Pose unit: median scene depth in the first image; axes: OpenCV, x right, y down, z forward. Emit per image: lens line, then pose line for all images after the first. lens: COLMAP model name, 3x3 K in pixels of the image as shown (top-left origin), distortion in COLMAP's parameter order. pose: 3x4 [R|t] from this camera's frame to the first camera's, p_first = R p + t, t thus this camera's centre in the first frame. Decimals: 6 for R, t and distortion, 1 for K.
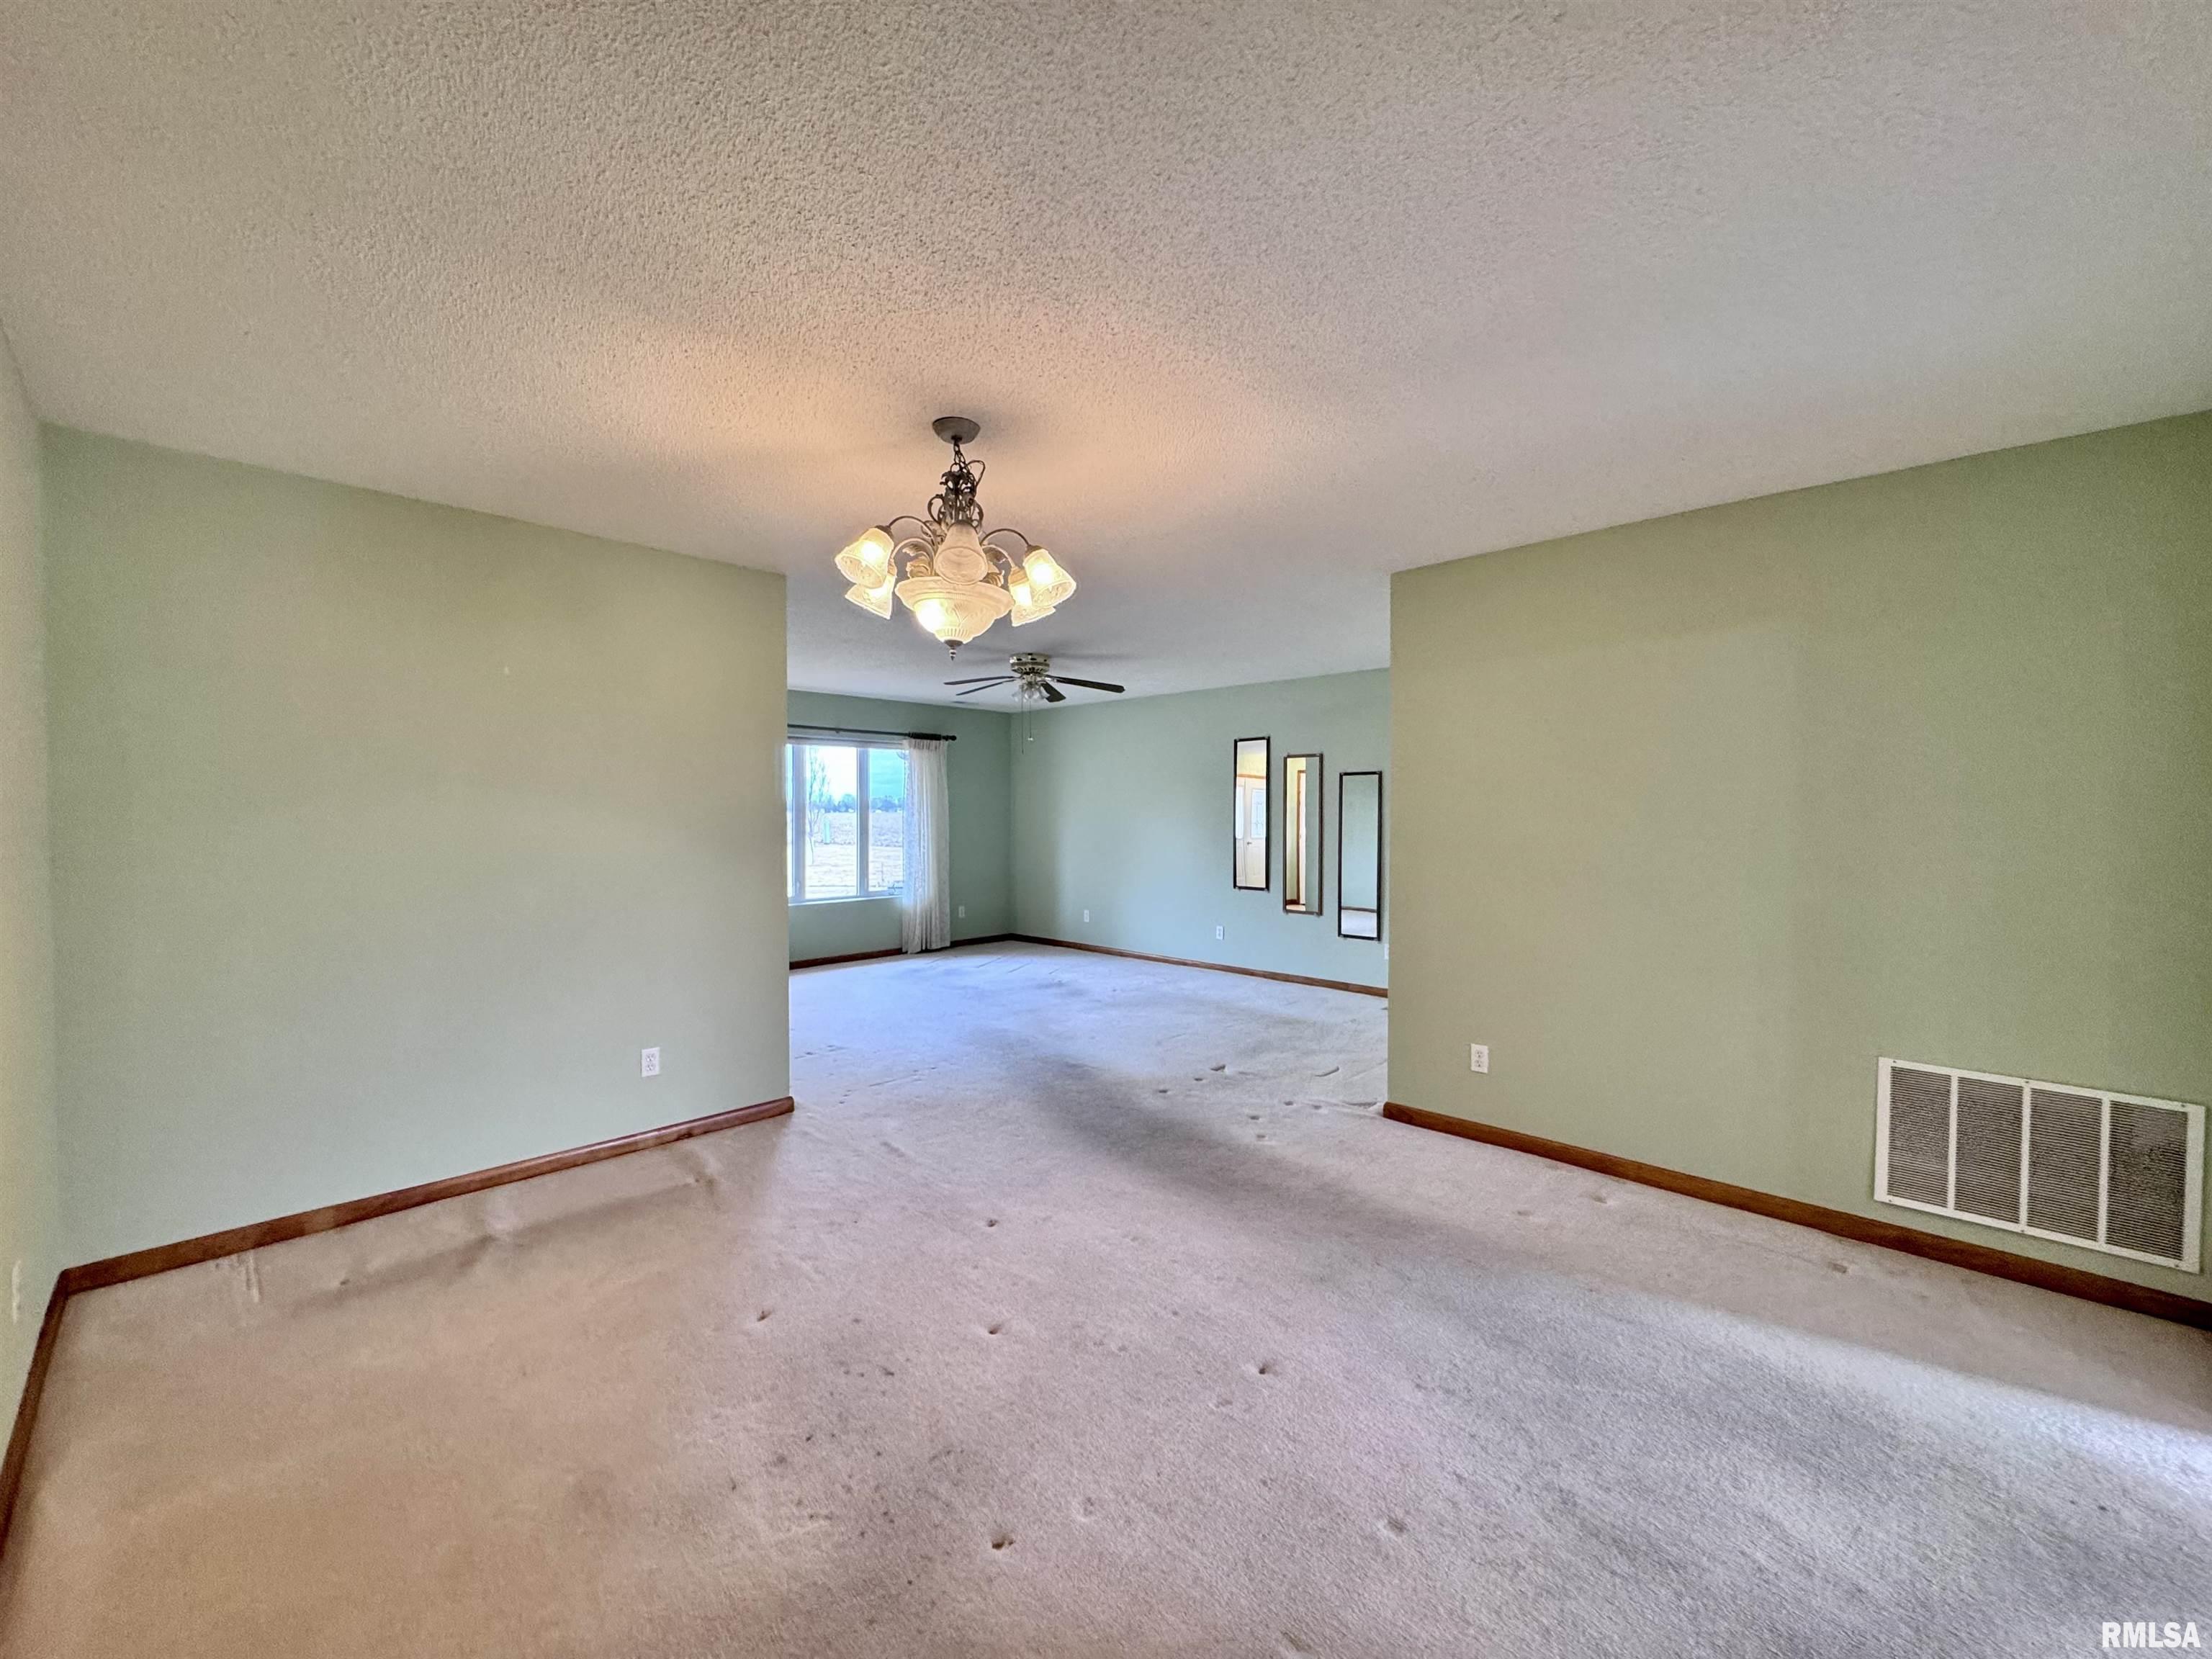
lens RADIAL K [[880.7, 0, 1106.0], [0, 880.7, 829.5], [0, 0, 1]] dist [-0.001988, 0.000253]
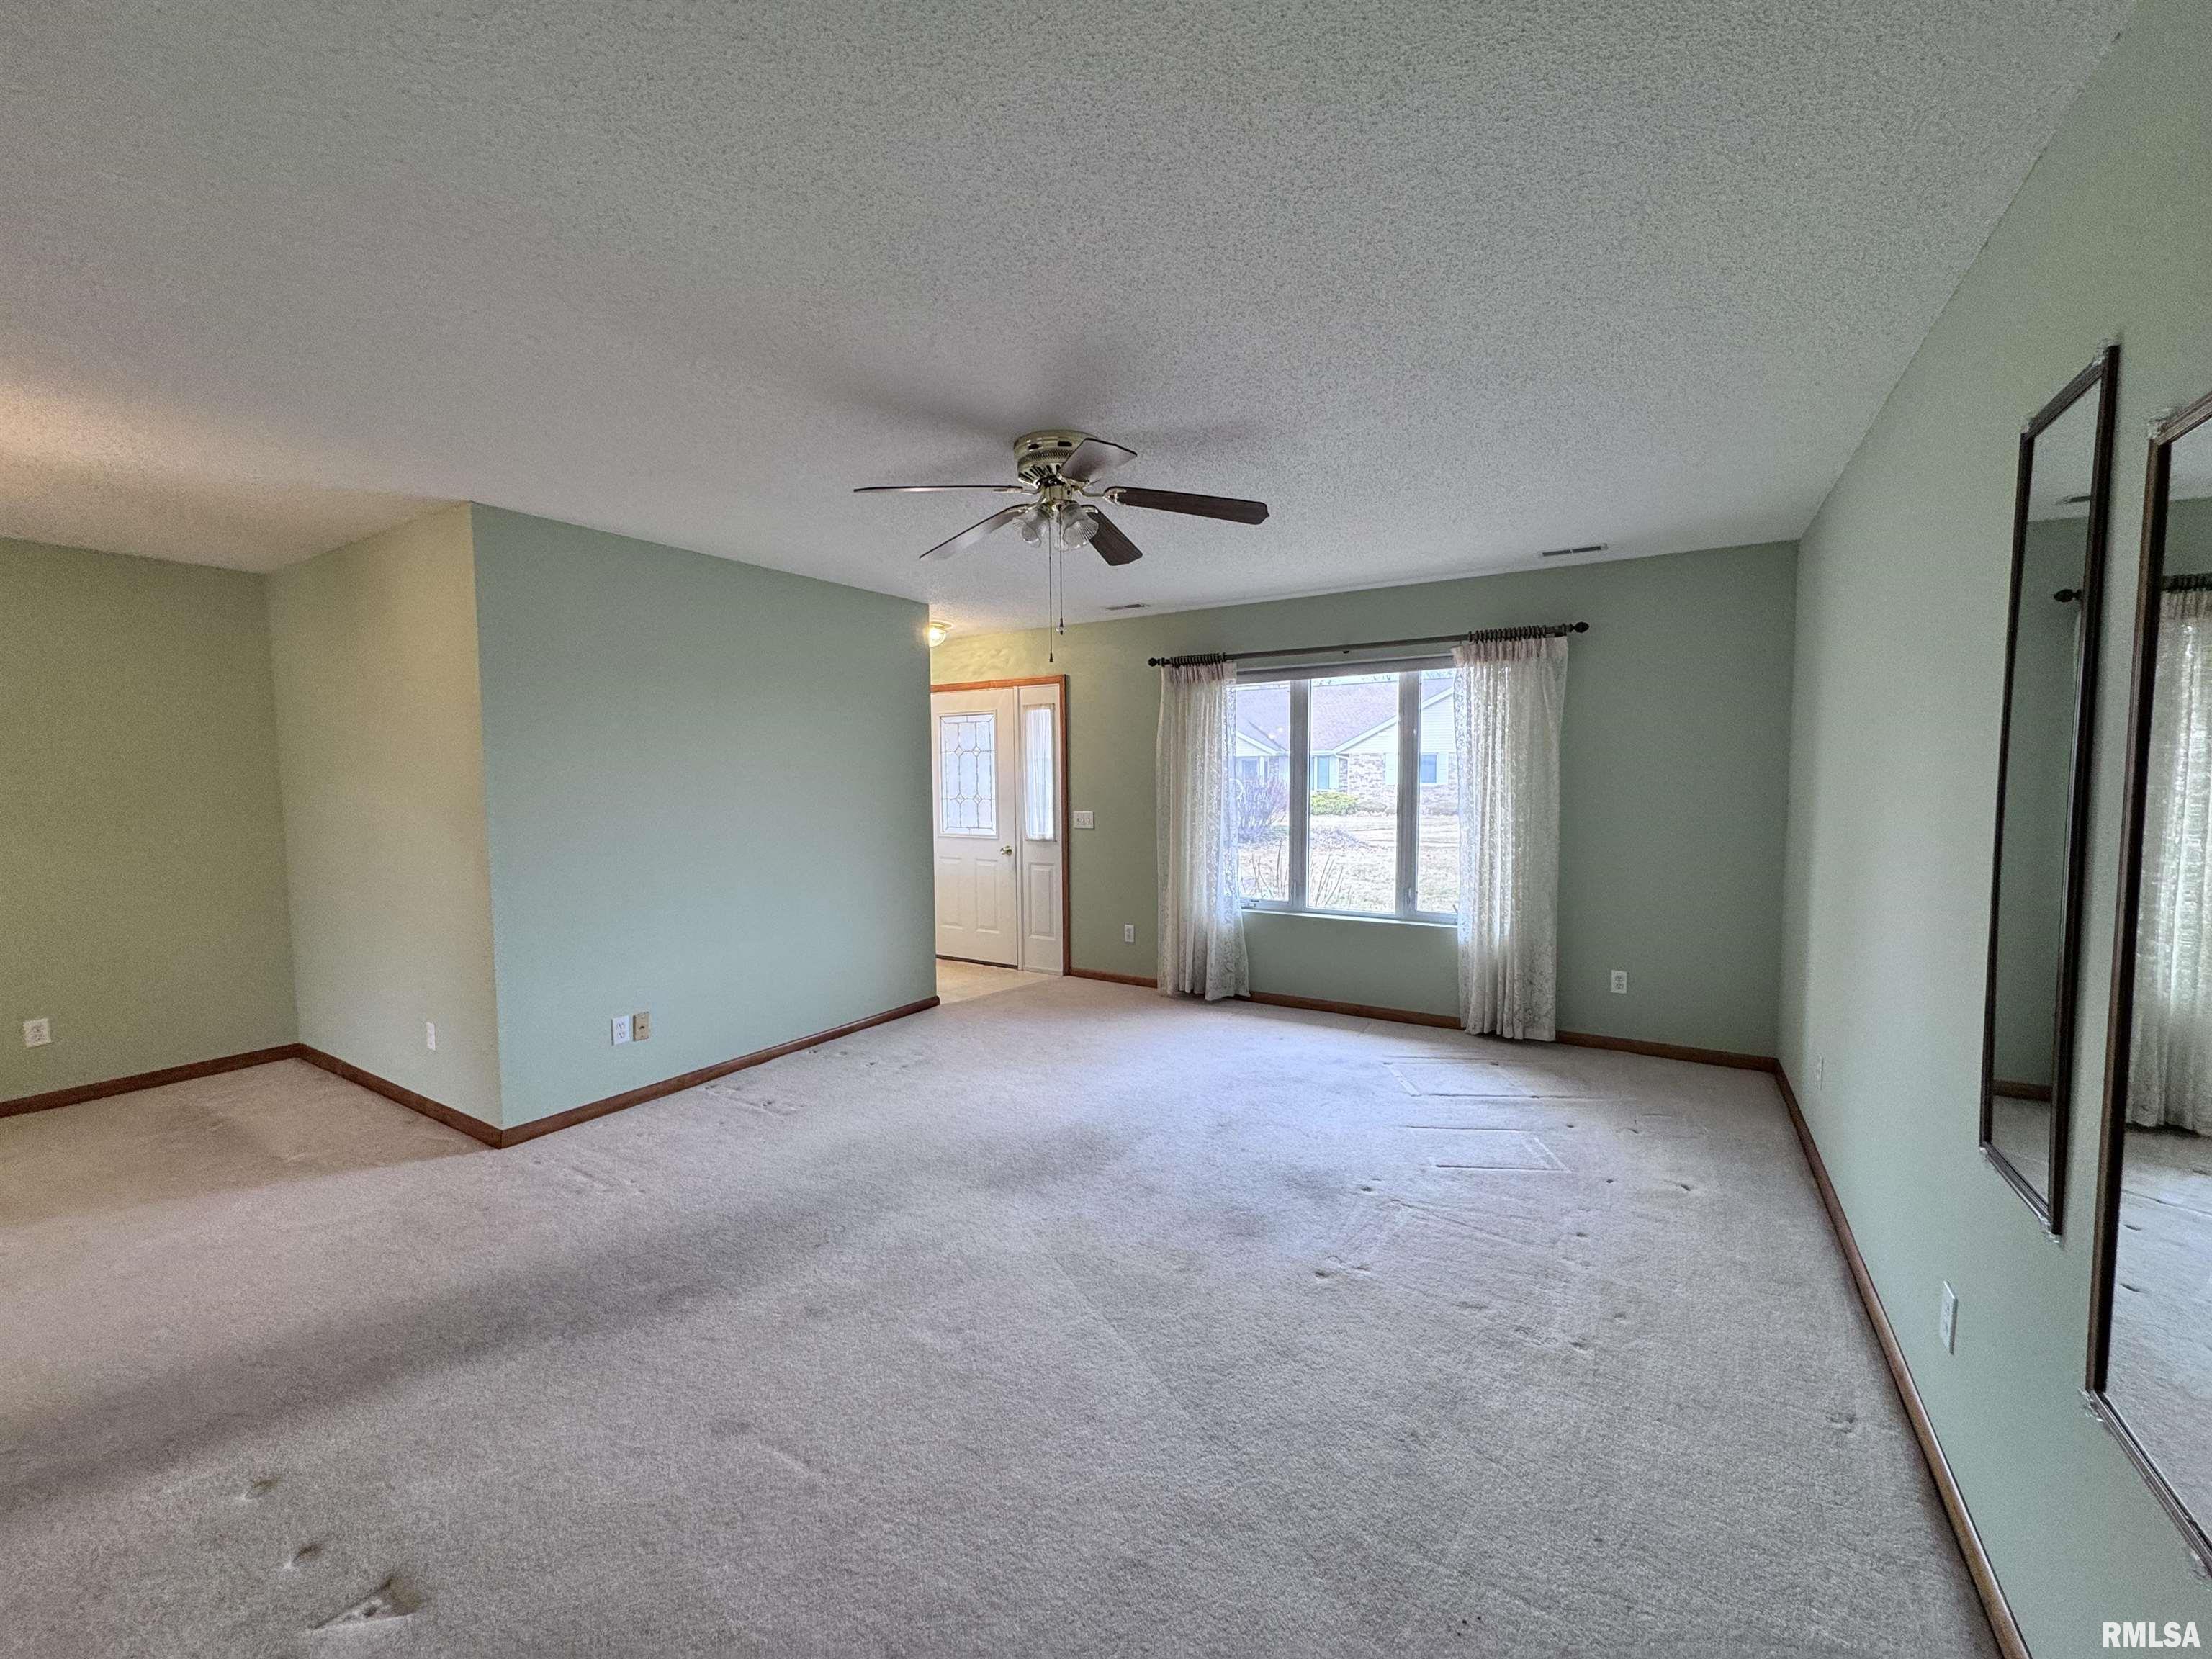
lens RADIAL K [[885.8, 0, 1106.0], [0, 885.8, 829.5], [0, 0, 1]] dist [-0.001154, 0.000245]
pose [[0.206574, 0.058653, -0.976672, 0.274114], [-0.009996, 0.998276, 0.057836, -0.018087], [0.978380, -0.002185, 0.206804, 0.668632]]
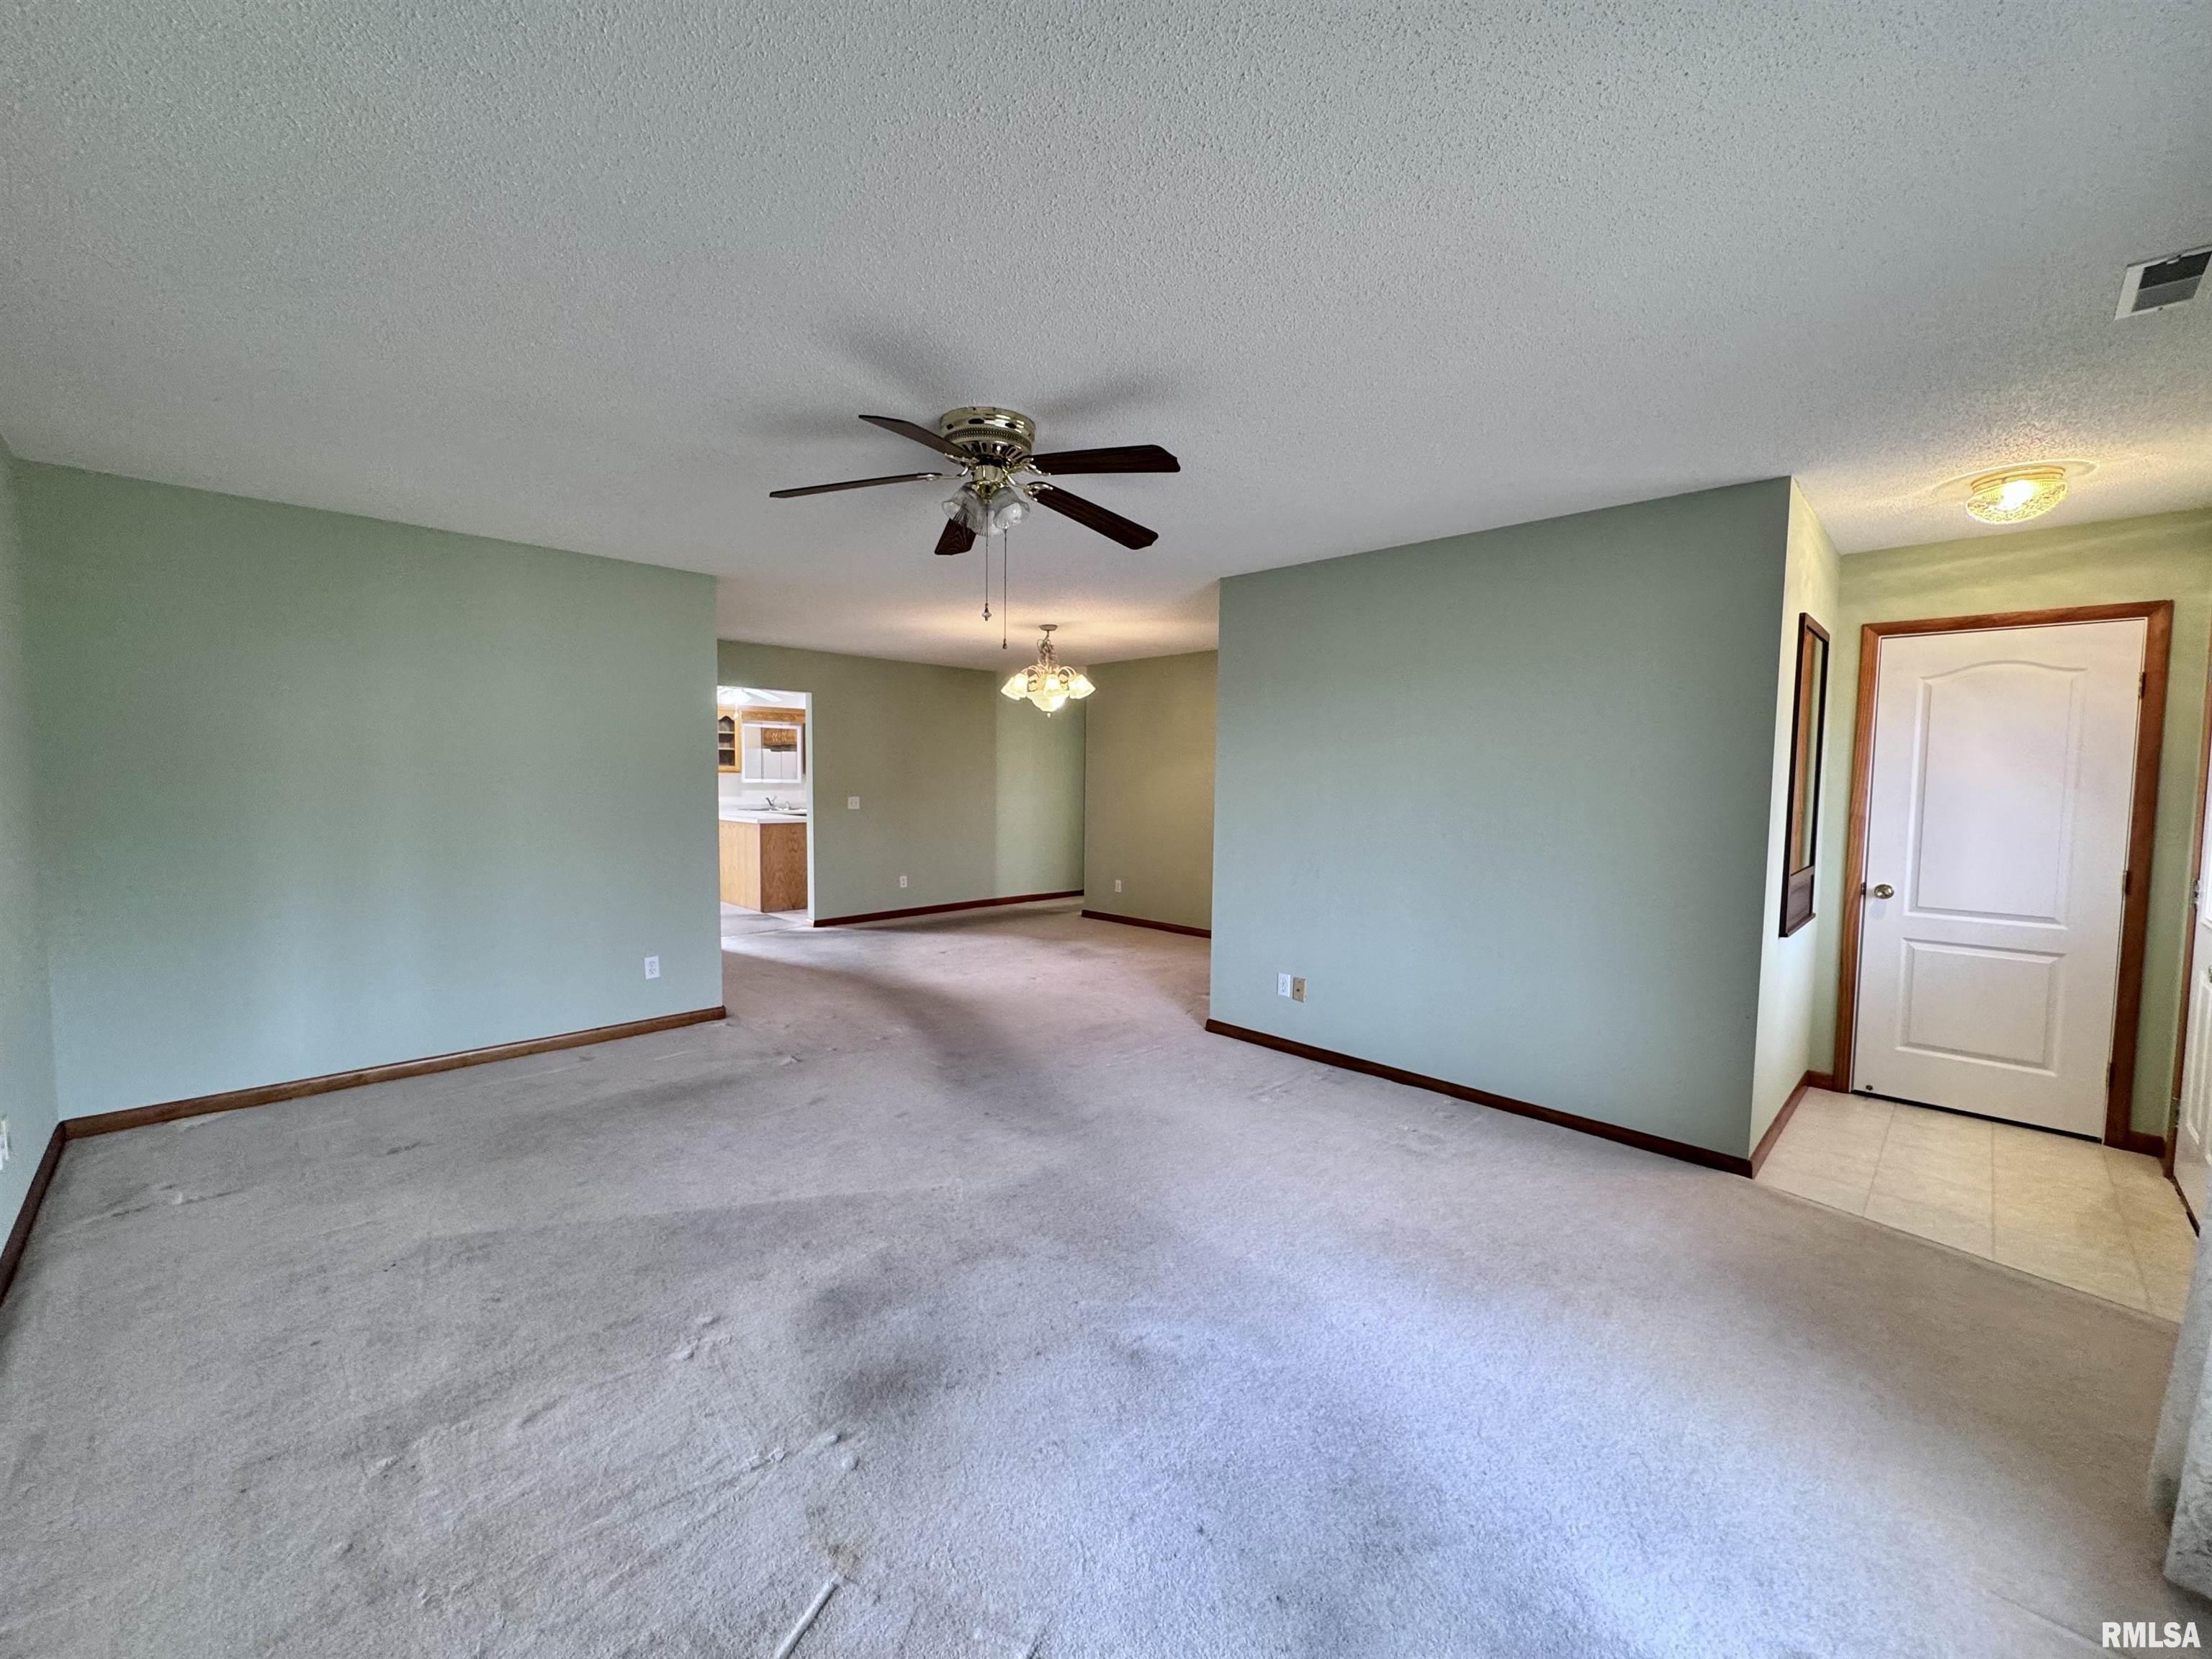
lens RADIAL K [[885.8, 0, 1106.0], [0, 885.8, 829.5], [0, 0, 1]] dist [-0.001154, 0.000245]
pose [[-0.999696, -0.017779, 0.017069, -0.112129], [-0.016351, 0.996623, 0.080474, -0.023001], [-0.018442, 0.080170, -0.996611, 1.050168]]
